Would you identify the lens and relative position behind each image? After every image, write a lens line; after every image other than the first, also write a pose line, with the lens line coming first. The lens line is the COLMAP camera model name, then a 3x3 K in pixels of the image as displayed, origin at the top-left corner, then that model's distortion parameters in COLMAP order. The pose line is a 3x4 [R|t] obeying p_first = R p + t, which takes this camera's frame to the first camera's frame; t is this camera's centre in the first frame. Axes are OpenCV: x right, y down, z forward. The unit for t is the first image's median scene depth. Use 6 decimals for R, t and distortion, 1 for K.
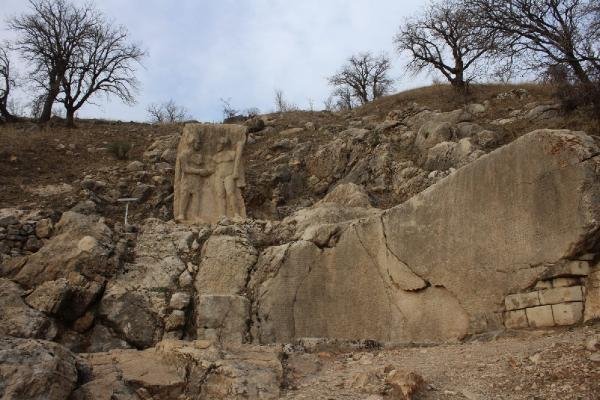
lens RADIAL K [[491.1, 0, 300.0], [0, 491.1, 200.0], [0, 0, 1]] dist [-0.103615, 0.009576]
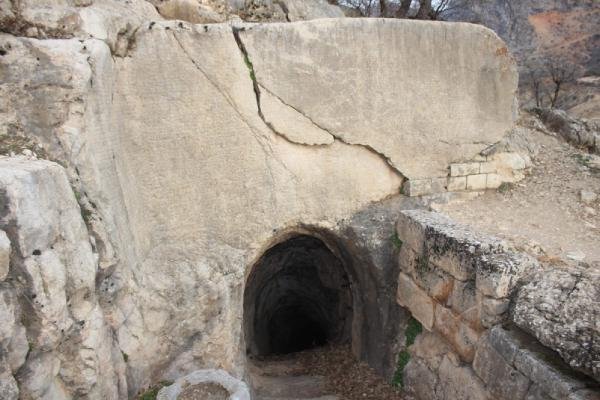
lens RADIAL K [[491.1, 0, 300.0], [0, 491.1, 200.0], [0, 0, 1]] dist [-0.103615, 0.009576]
pose [[0.180499, -0.192959, 0.964462, -0.544041], [-0.286450, 0.927749, 0.239223, 0.066928], [-0.940939, -0.319449, 0.112185, 0.789037]]
